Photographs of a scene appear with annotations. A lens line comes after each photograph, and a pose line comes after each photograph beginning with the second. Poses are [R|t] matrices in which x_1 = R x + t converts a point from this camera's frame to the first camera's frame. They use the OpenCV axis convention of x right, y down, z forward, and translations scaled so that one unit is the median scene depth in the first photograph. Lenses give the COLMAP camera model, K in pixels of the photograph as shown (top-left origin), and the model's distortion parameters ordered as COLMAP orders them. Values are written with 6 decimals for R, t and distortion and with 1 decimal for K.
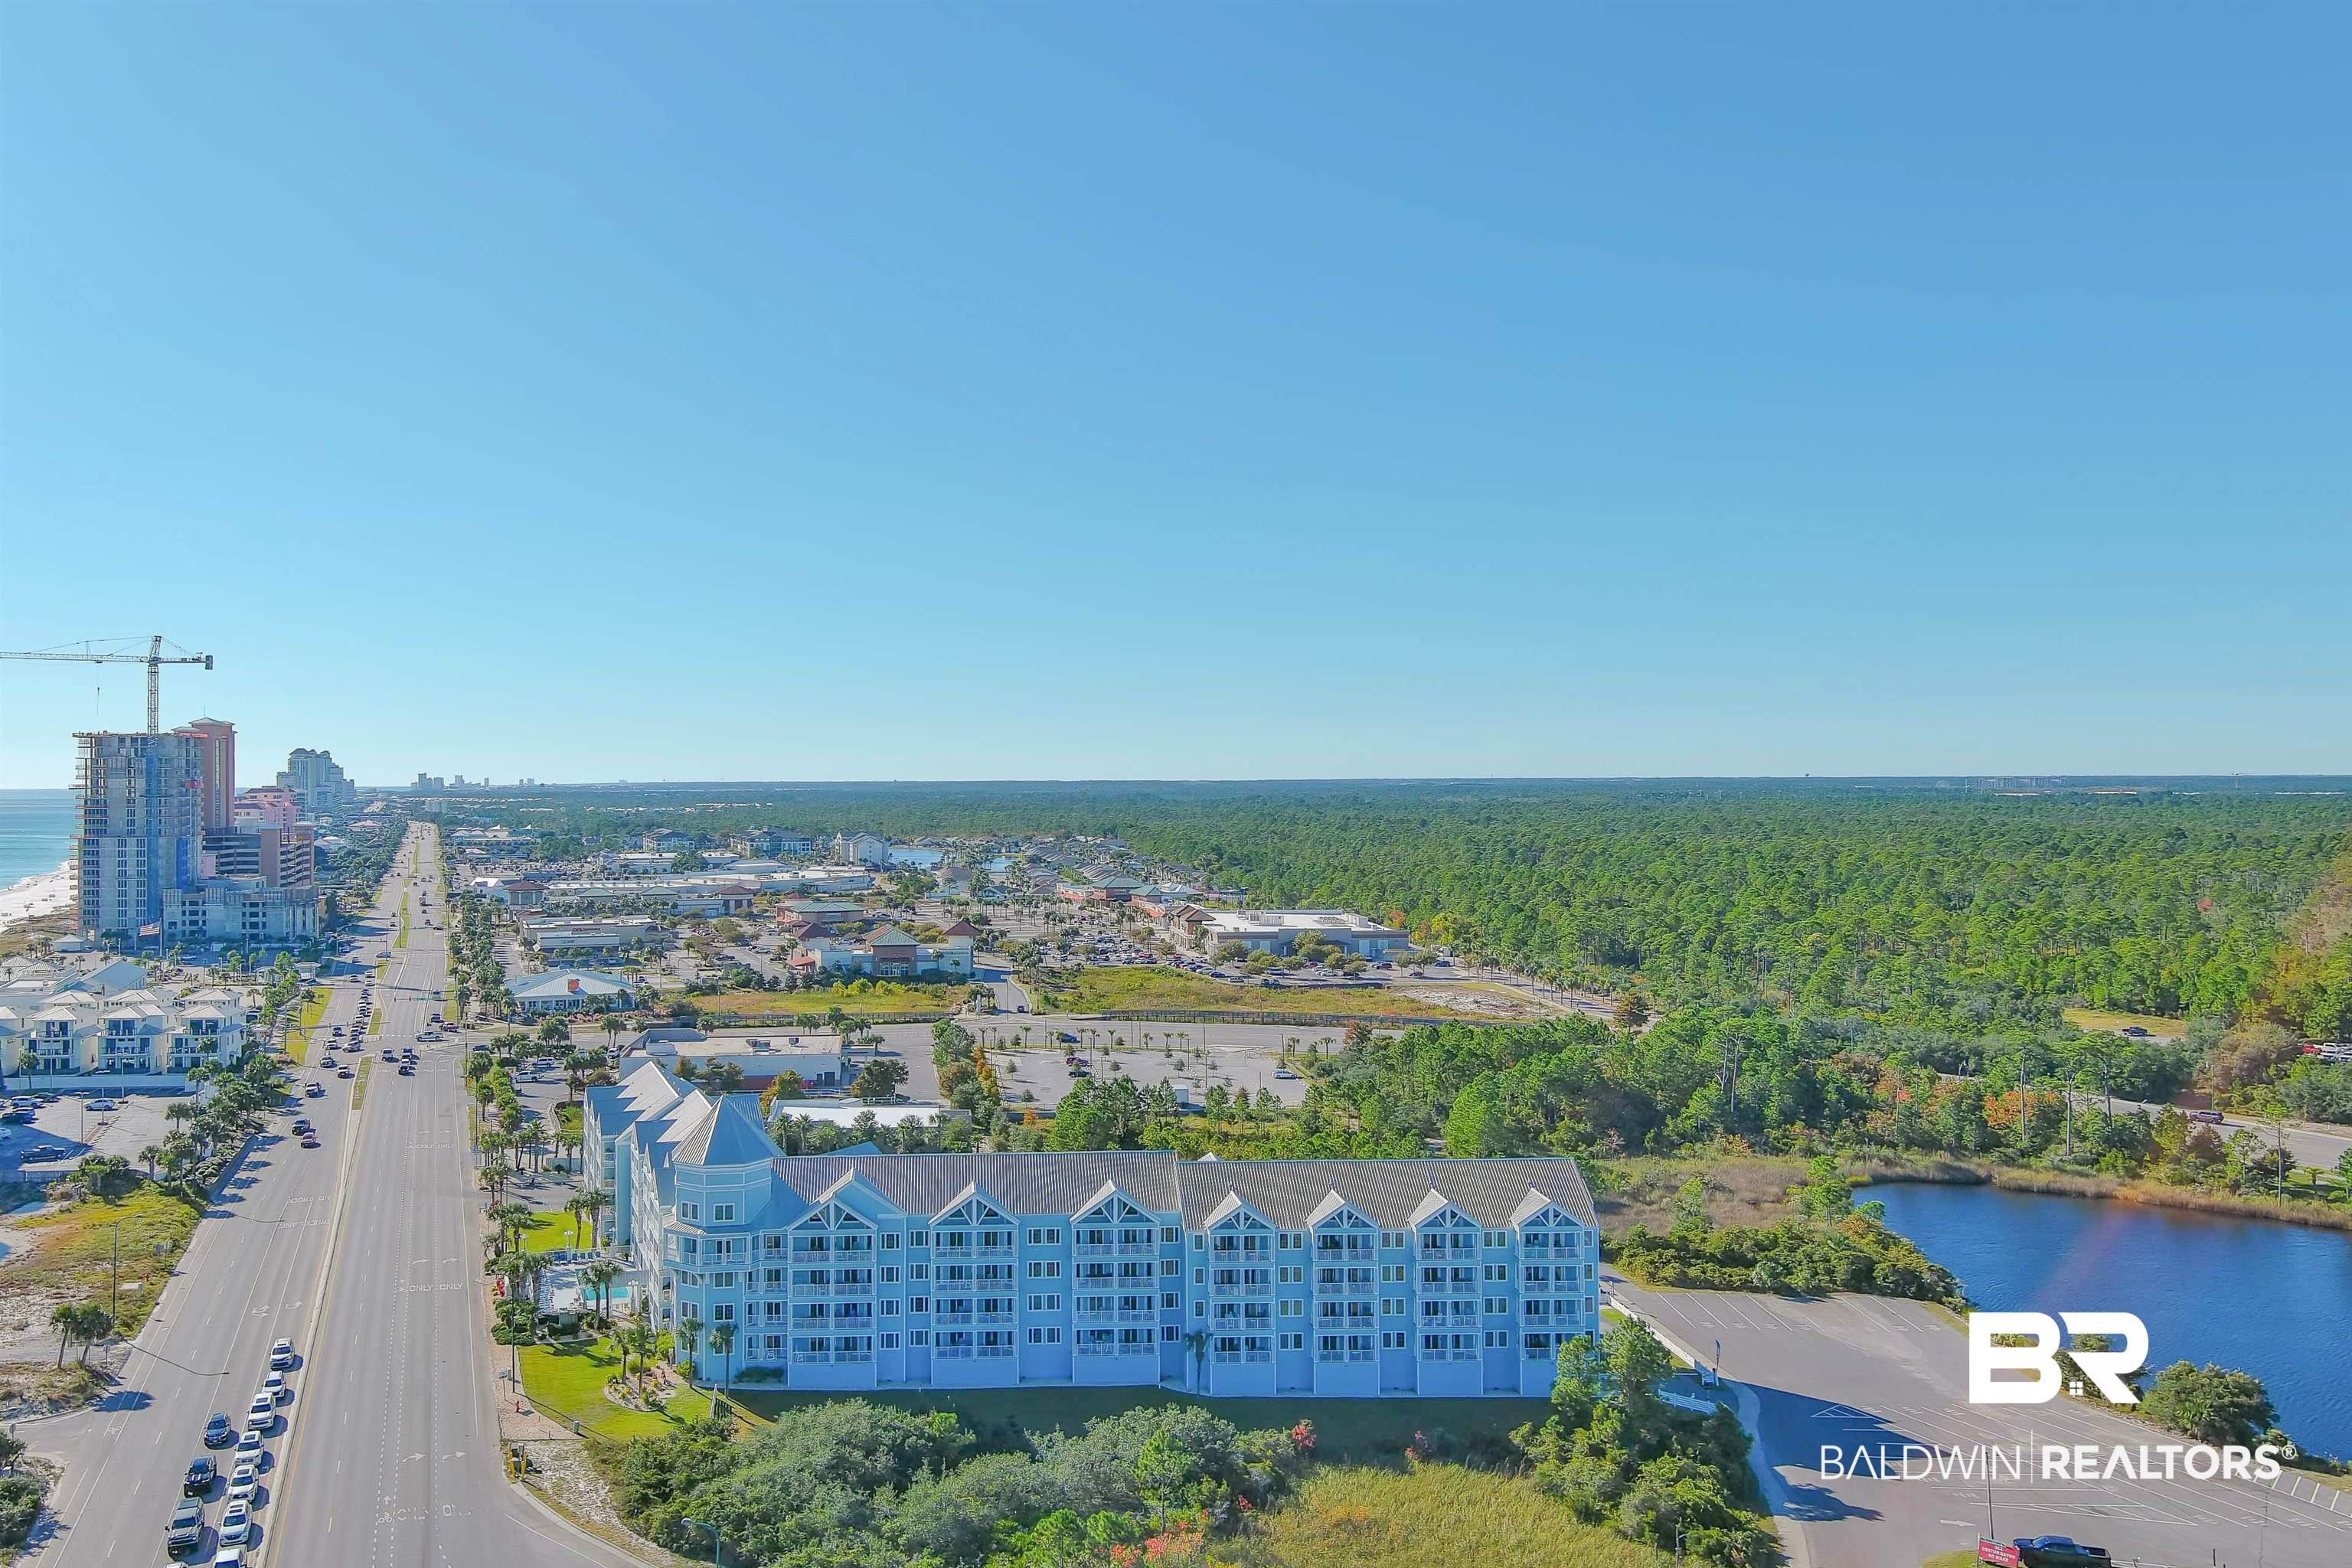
lens RADIAL K [[1917.8, 0, 1176.0], [0, 1917.8, 784.0], [0, 0, 1]] dist [0.021179, -0.009079]
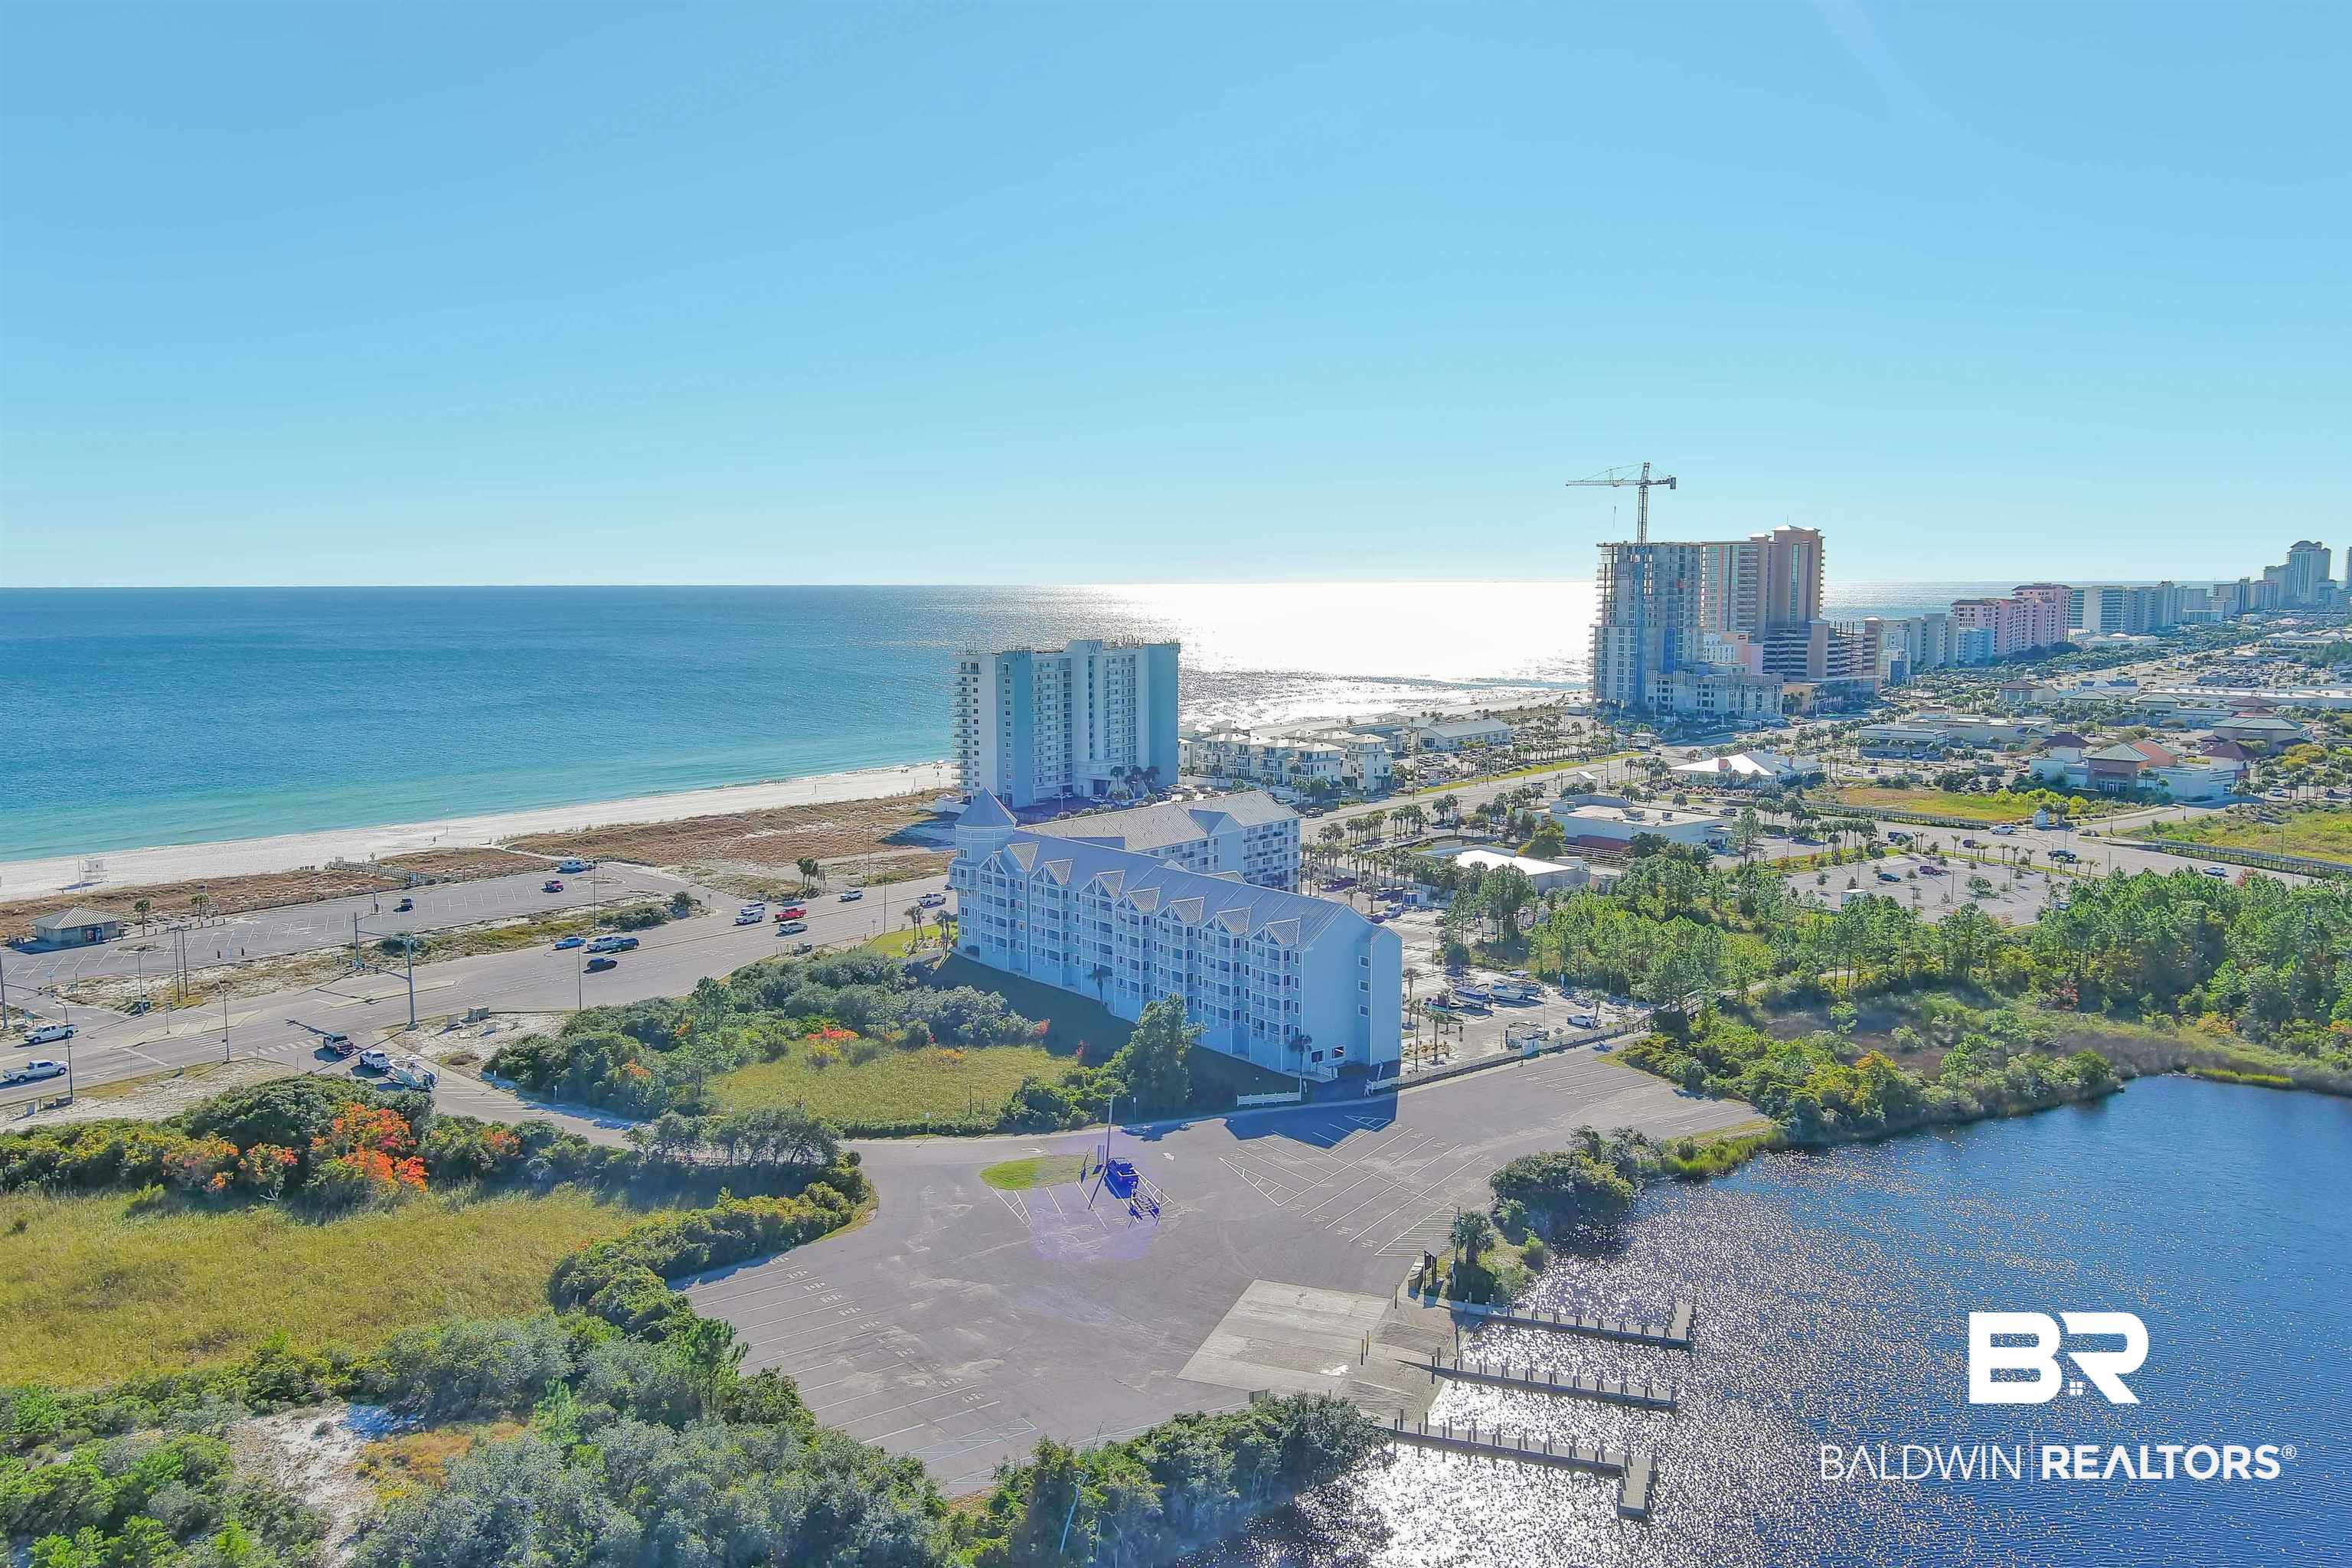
lens RADIAL K [[1917.8, 0, 1176.0], [0, 1917.8, 784.0], [0, 0, 1]] dist [0.021179, -0.009079]
pose [[0.565566, 0.093858, -0.819345, 0.382657], [-0.005750, 0.993927, 0.109888, -0.007531], [0.824683, -0.057437, 0.562671, 0.064013]]
